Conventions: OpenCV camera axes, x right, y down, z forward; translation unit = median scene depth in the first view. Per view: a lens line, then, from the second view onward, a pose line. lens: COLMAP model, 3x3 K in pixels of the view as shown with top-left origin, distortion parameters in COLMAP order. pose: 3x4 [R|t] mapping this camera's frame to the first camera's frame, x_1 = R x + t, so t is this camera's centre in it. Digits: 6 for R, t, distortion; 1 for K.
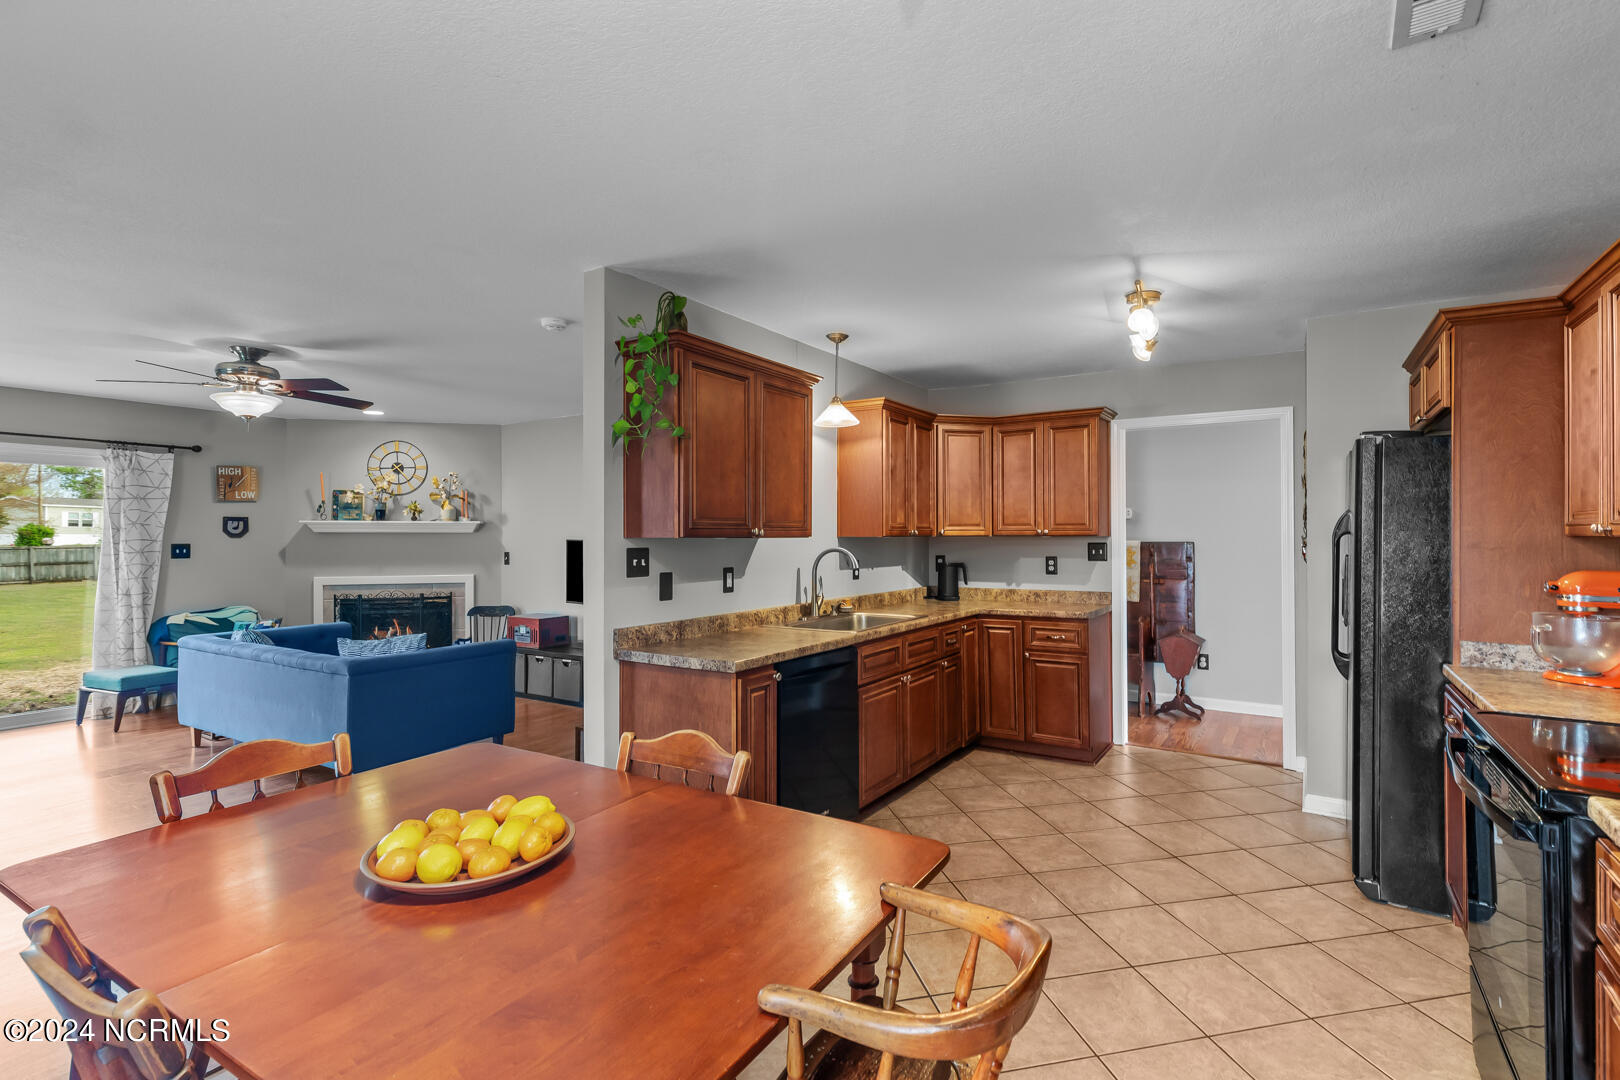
lens RADIAL K [[733.9, 0, 829.0], [0, 733.9, 523.6], [0, 0, 1]] dist [0.004475, -0.000364]
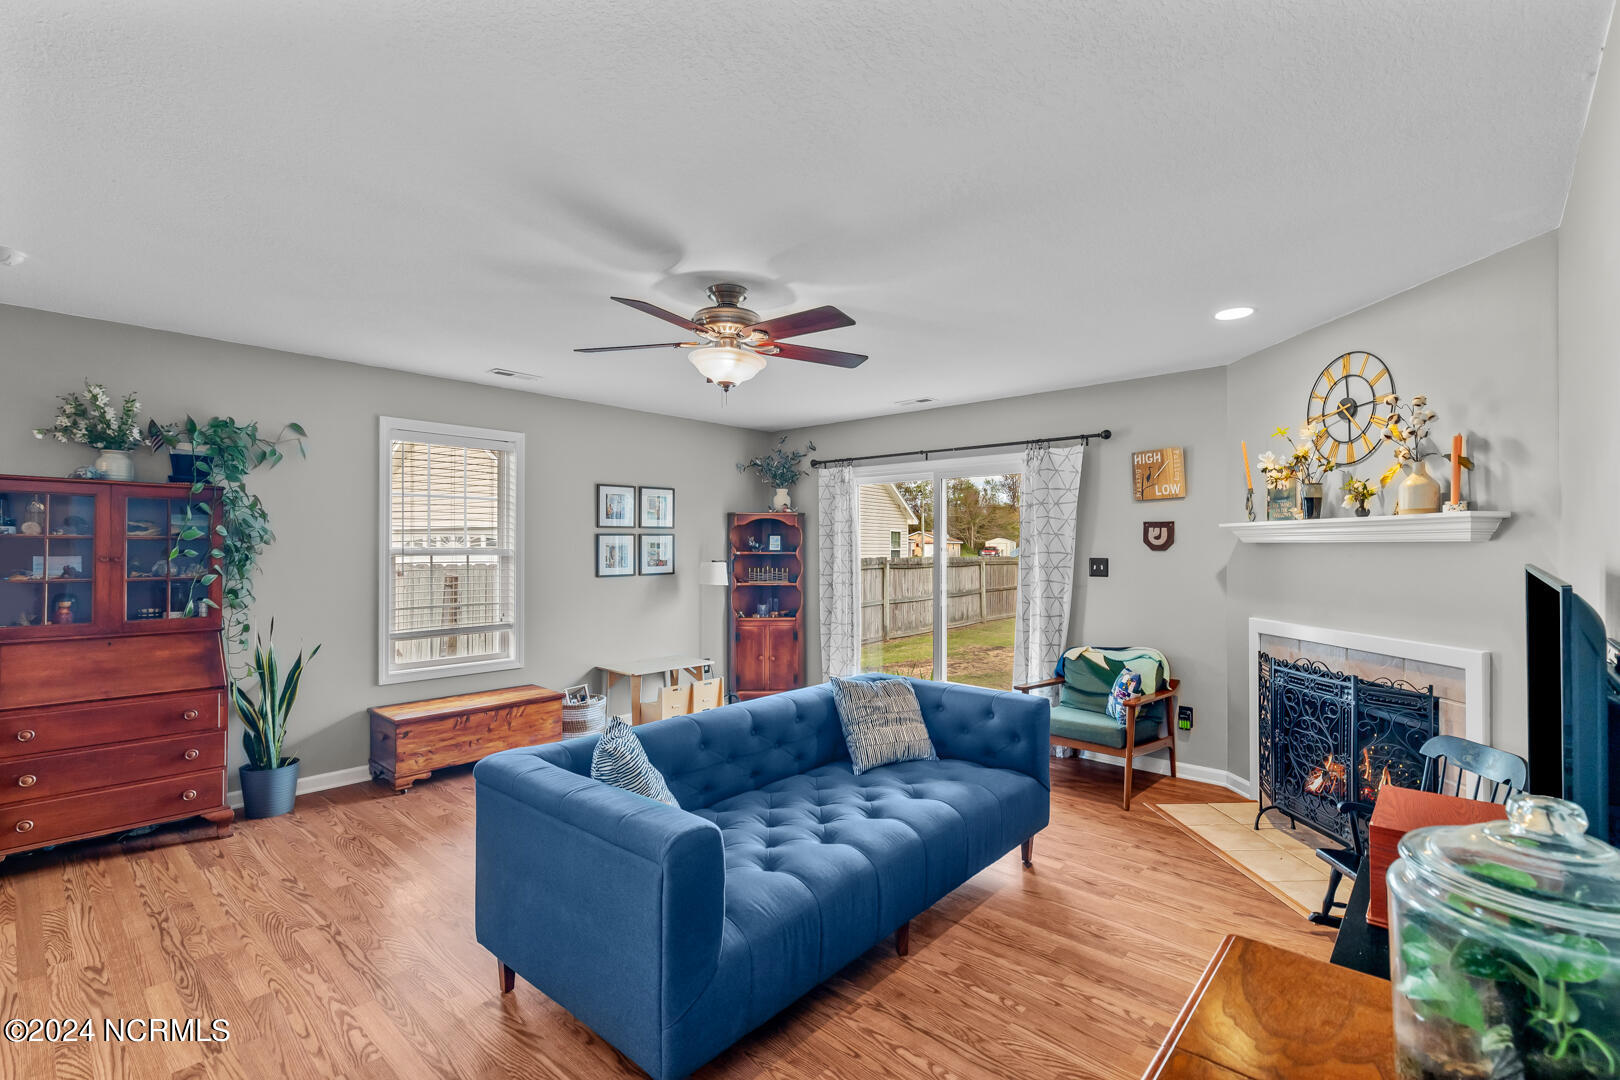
lens RADIAL K [[733.9, 0, 832.1], [0, 733.9, 547.9], [0, 0, 1]] dist [0.004475, -0.000364]
pose [[-0.164025, 0.002996, -0.986452, -0.082036], [0.014442, 0.999896, 0.000636, 0.016671], [0.986350, -0.014142, -0.164051, 1.172222]]
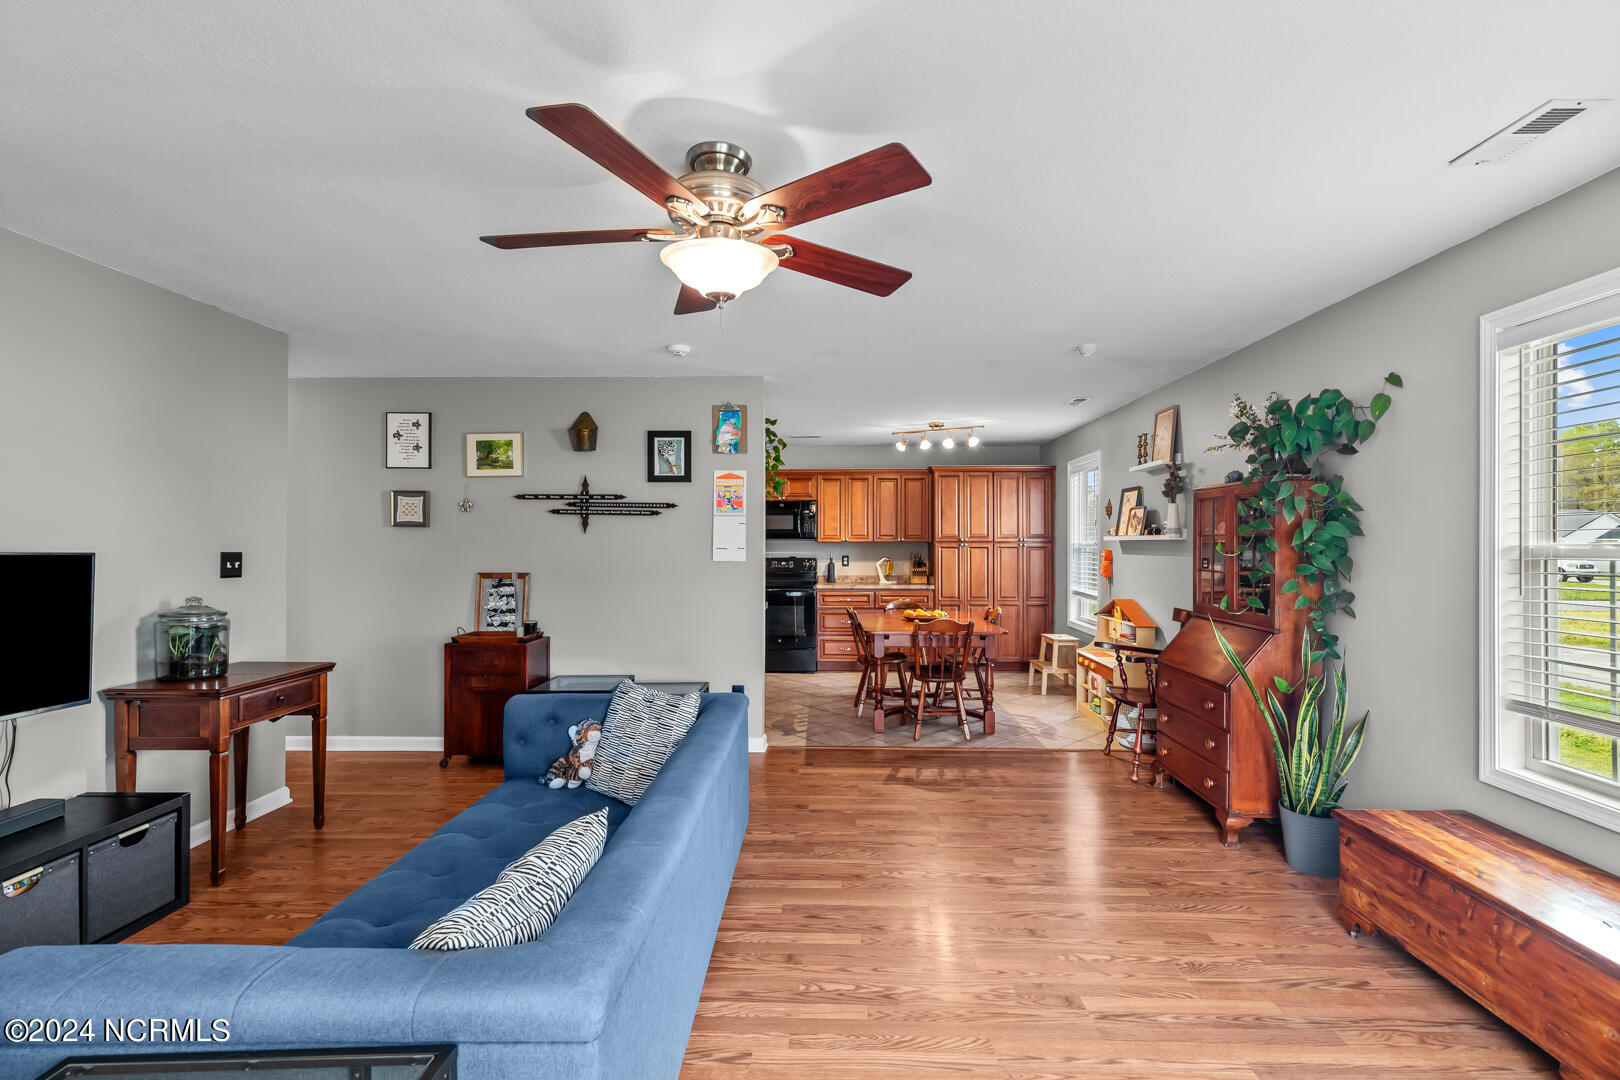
lens RADIAL K [[733.9, 0, 824.9], [0, 733.9, 539.3], [0, 0, 1]] dist [0.004475, -0.000364]
pose [[-0.506954, 0.003588, 0.861966, -1.193434], [-0.013794, 0.999830, -0.012274, 0.019239], [-0.861863, -0.018112, -0.506818, 1.139108]]
